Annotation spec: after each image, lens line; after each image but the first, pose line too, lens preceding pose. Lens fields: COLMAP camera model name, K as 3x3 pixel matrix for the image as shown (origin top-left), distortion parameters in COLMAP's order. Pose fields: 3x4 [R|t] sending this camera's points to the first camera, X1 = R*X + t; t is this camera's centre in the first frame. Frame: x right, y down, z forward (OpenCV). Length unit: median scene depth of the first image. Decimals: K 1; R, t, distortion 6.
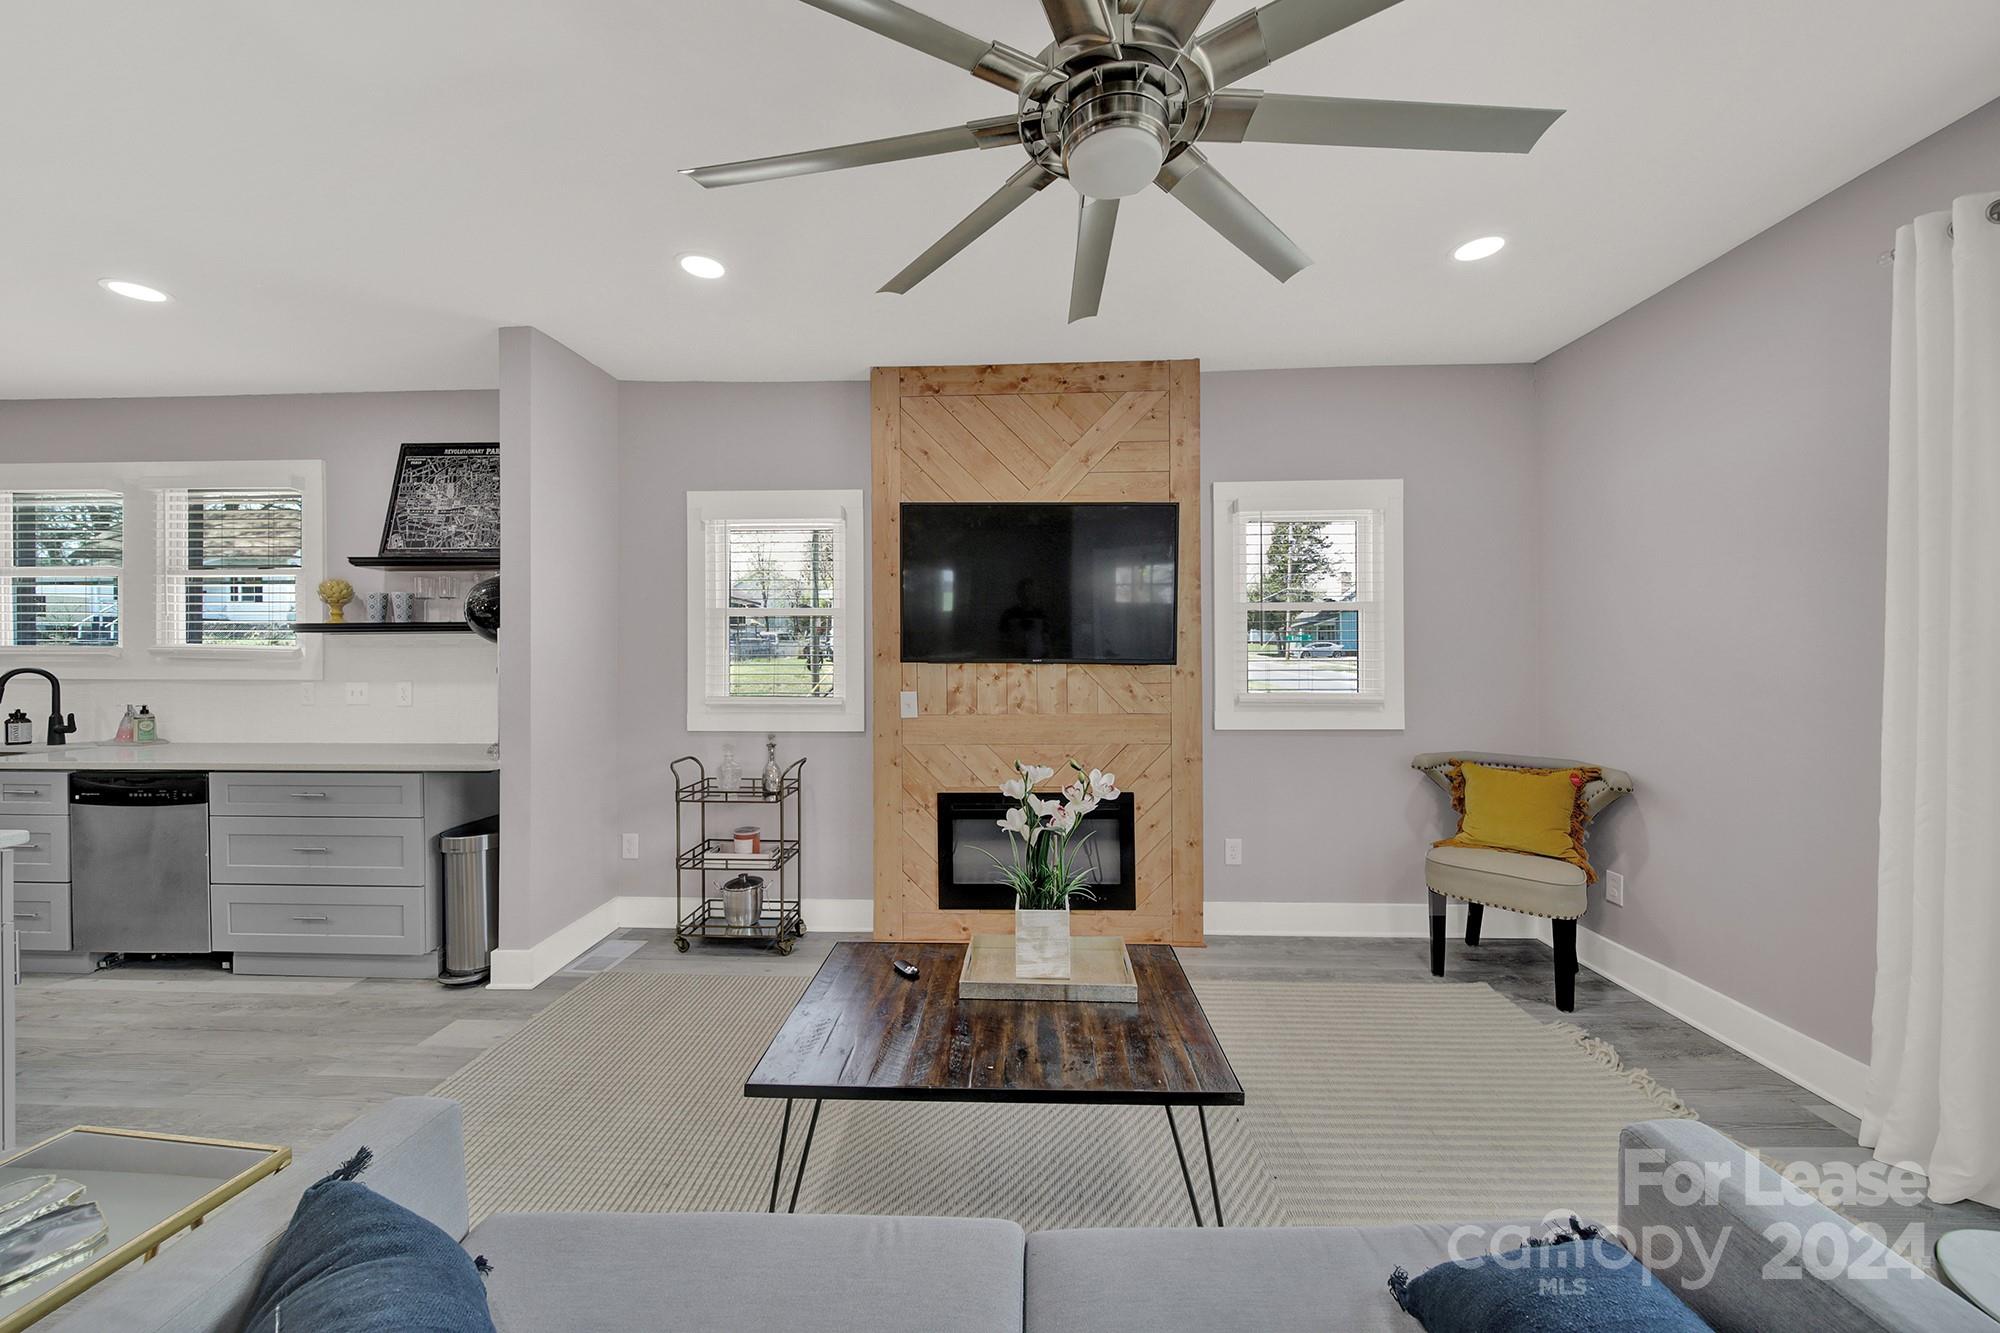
lens RADIAL K [[712.5, 0, 1004.7], [0, 712.5, 661.6], [0, 0, 1]] dist [-0.000733, -0.001725]
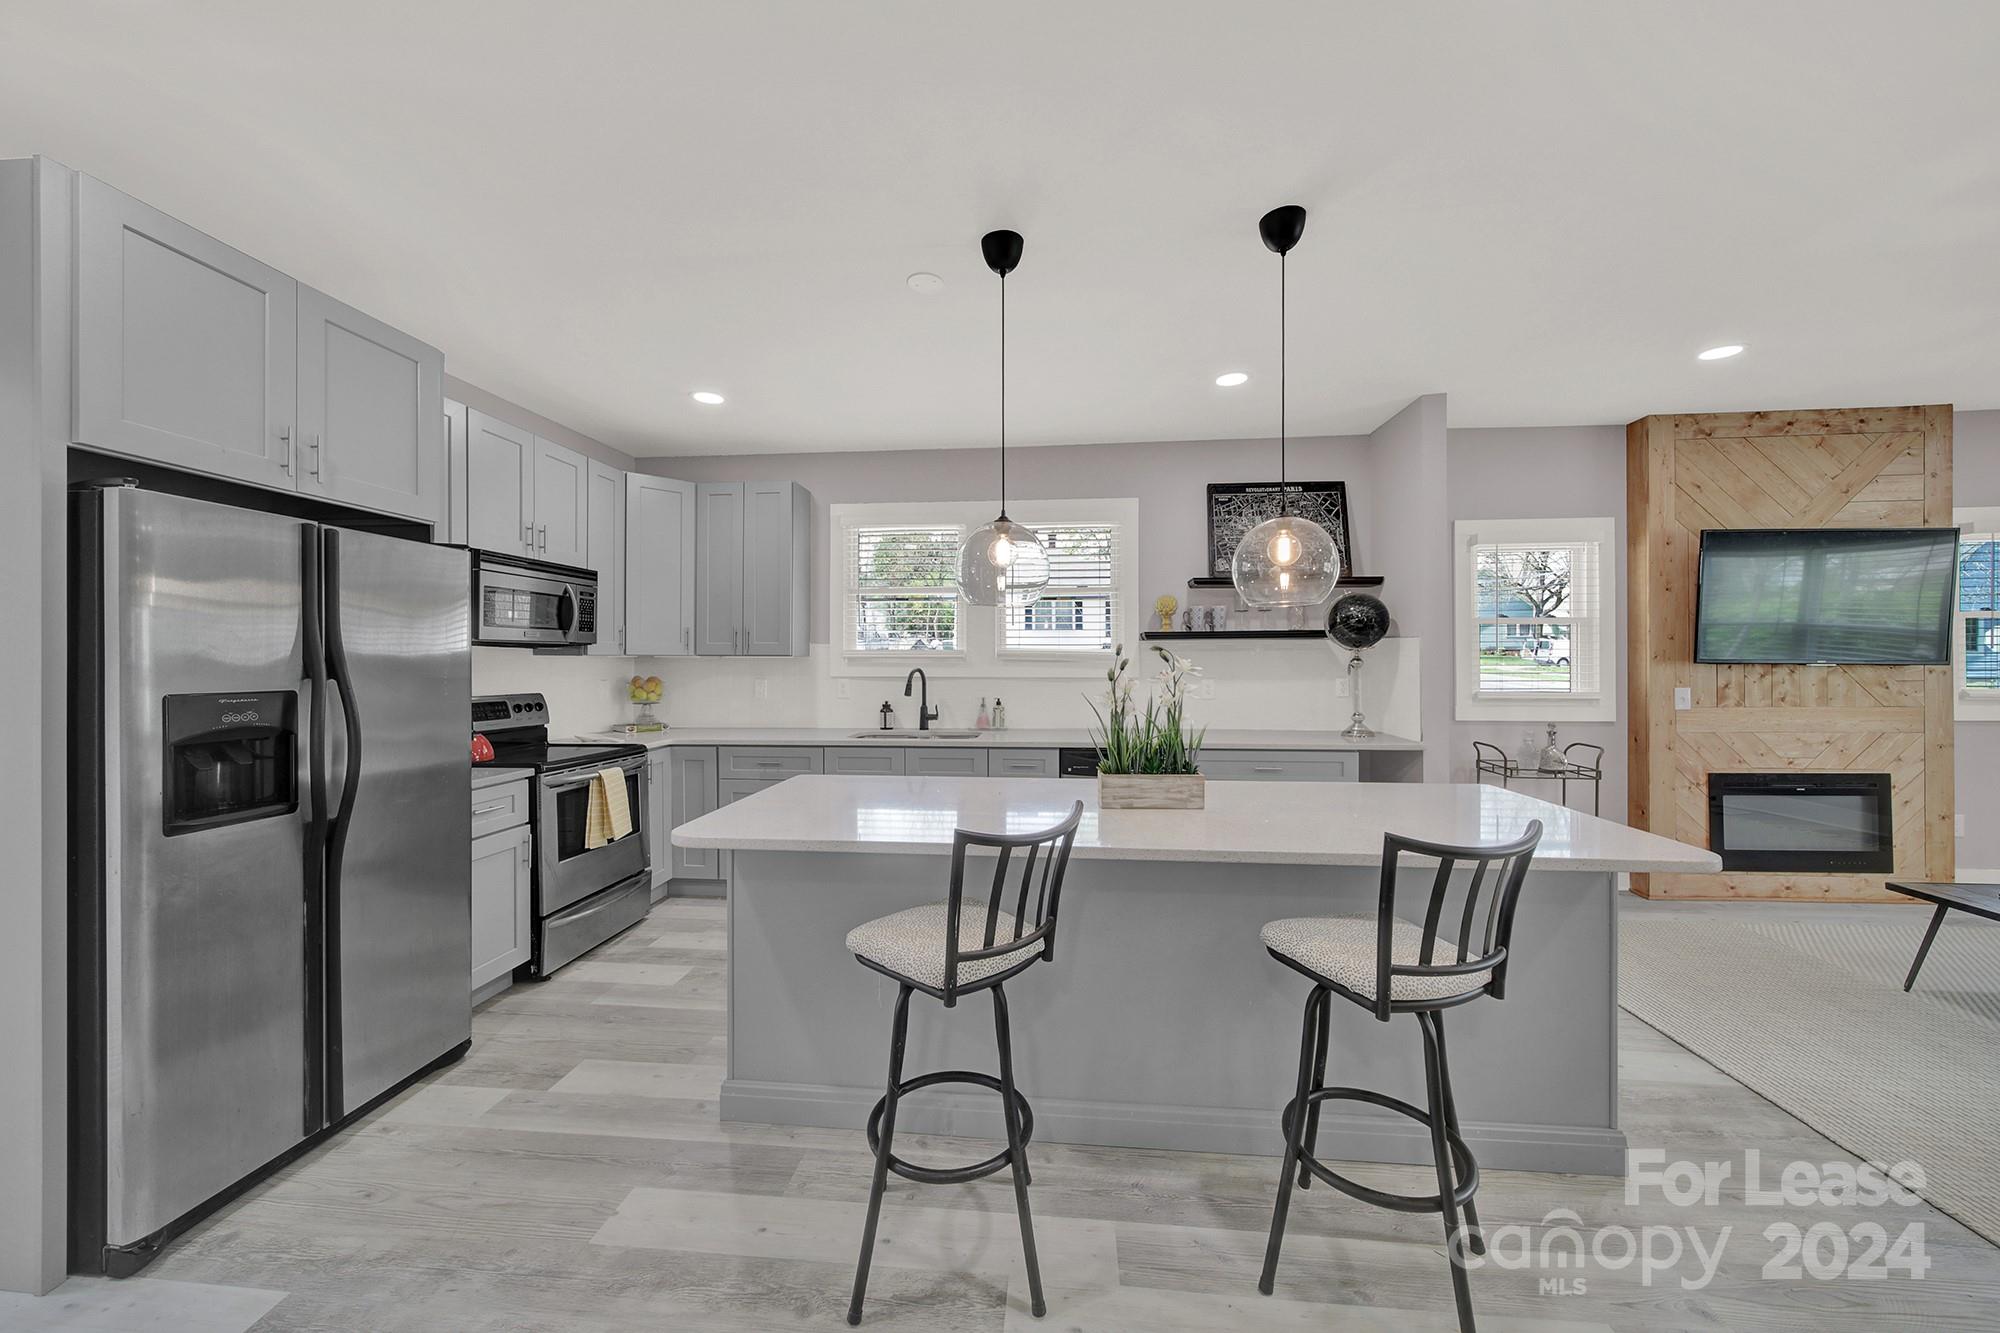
lens RADIAL K [[712.5, 0, 992.5], [0, 712.5, 662.1], [0, 0, 1]] dist [-0.000733, -0.001725]
pose [[0.998228, -0.000991, -0.059494, -1.215820], [0.001038, 0.999999, 0.000753, -0.002747], [0.059494, -0.000813, 0.998228, -0.252219]]
